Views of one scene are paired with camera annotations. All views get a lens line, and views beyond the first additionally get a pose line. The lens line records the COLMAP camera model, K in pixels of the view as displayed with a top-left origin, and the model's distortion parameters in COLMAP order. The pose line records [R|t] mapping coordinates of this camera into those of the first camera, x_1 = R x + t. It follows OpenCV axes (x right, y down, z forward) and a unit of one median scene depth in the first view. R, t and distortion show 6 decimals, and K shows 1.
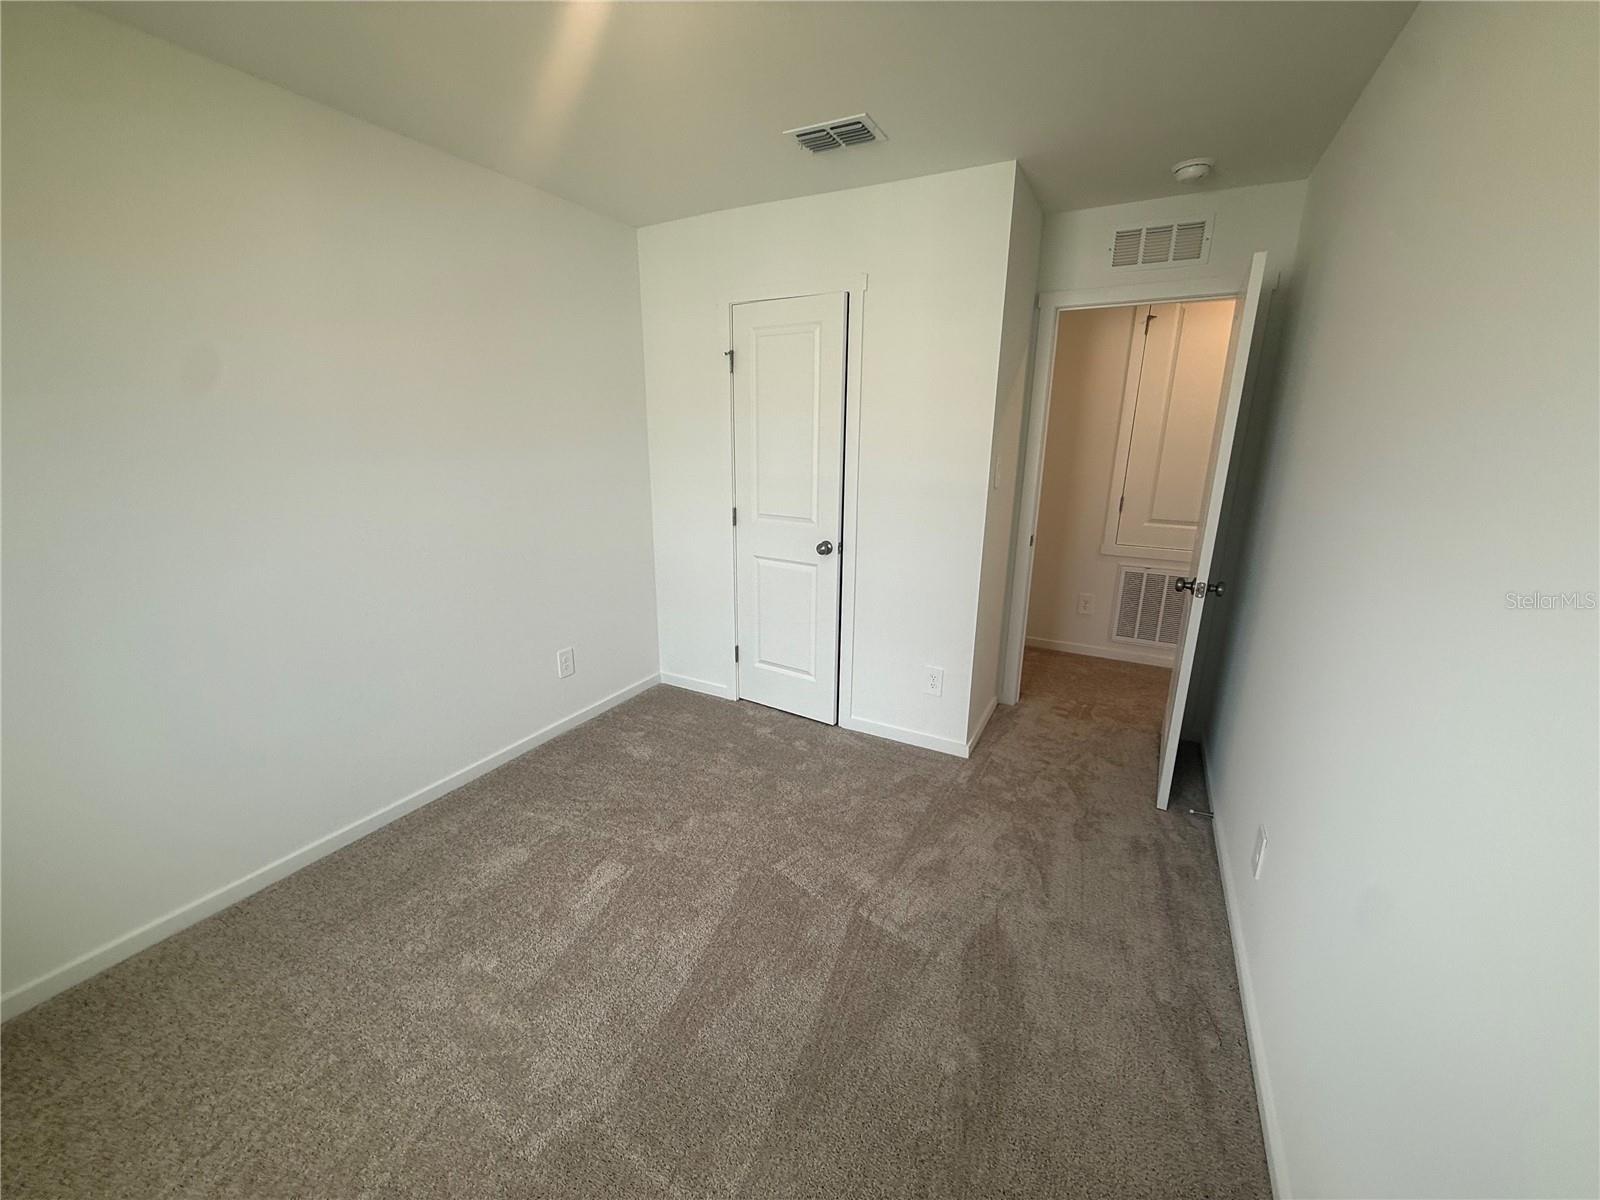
lens RADIAL K [[636.9, 0, 795.4], [0, 636.9, 600.5], [0, 0, 1]] dist [0.000687, 0.000175]
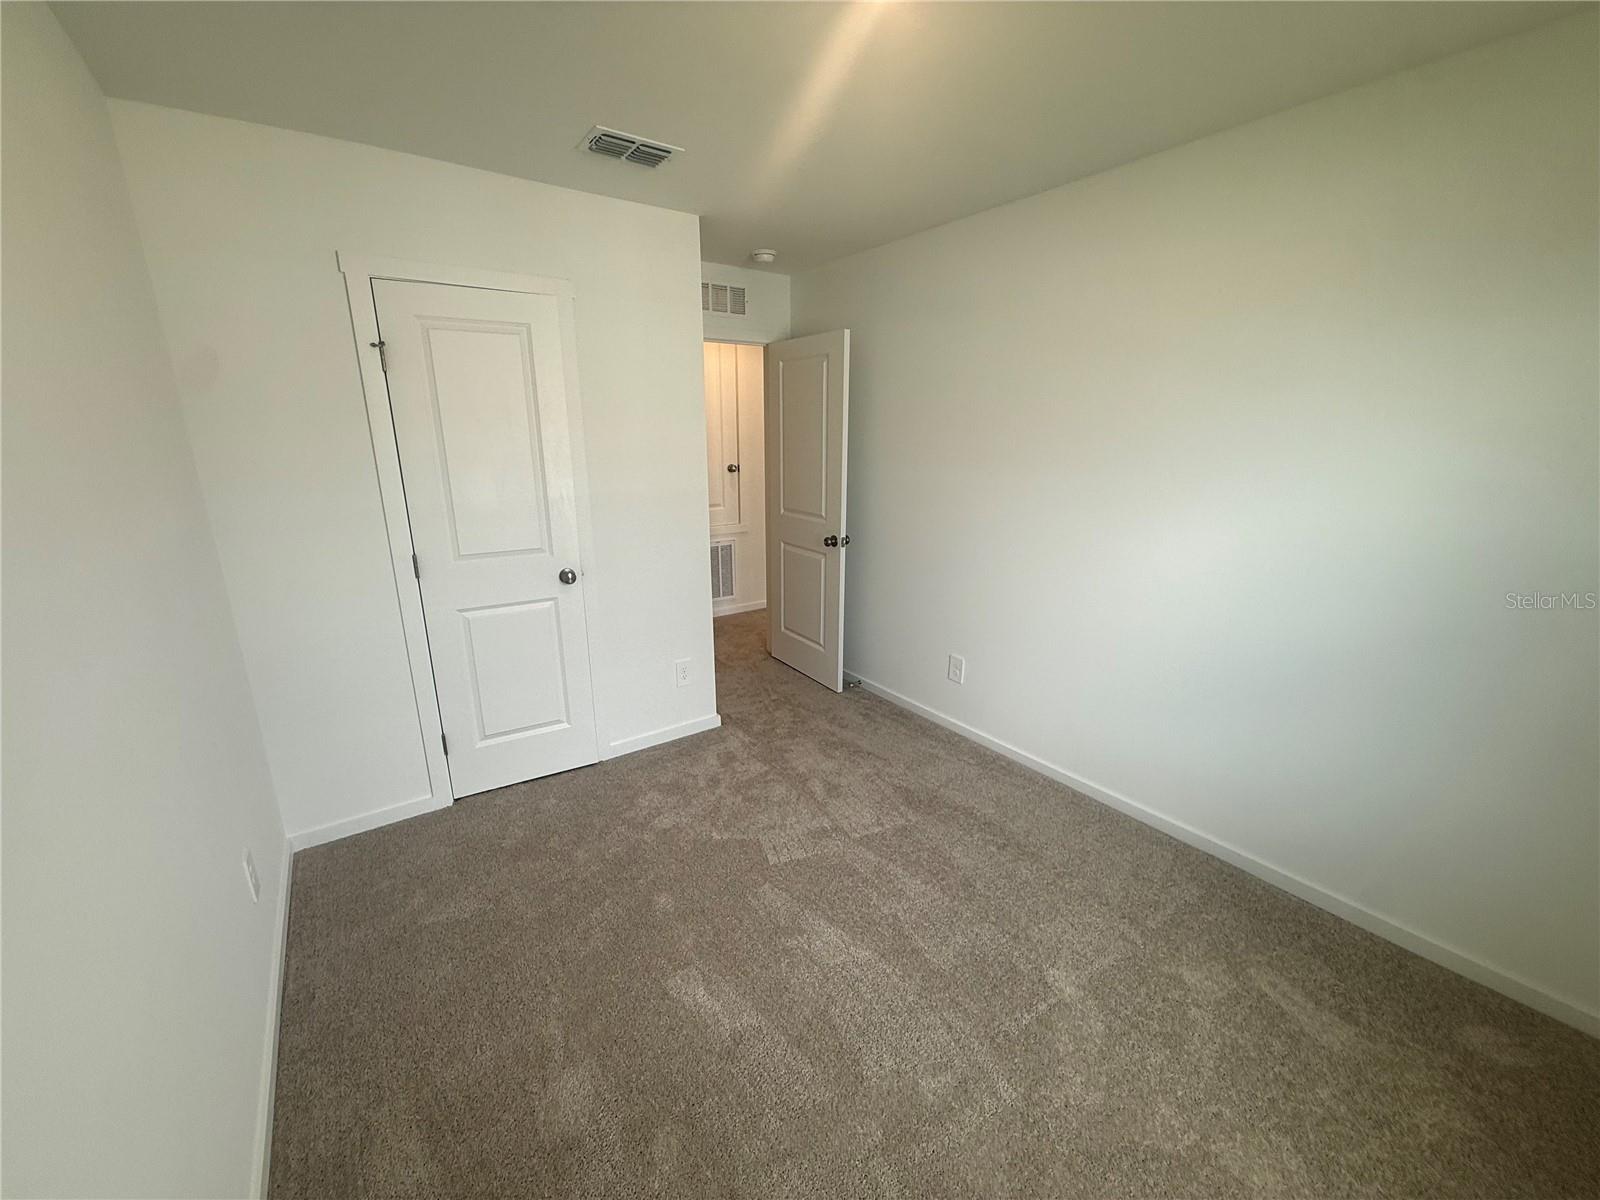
lens RADIAL K [[636.9, 0, 791.1], [0, 636.9, 600.7], [0, 0, 1]] dist [0.000687, 0.000175]
pose [[0.445527, -0.244239, 0.861309, -0.712693], [0.242844, 0.958967, 0.146317, -0.124468], [-0.861703, 0.143976, 0.486558, 0.347453]]
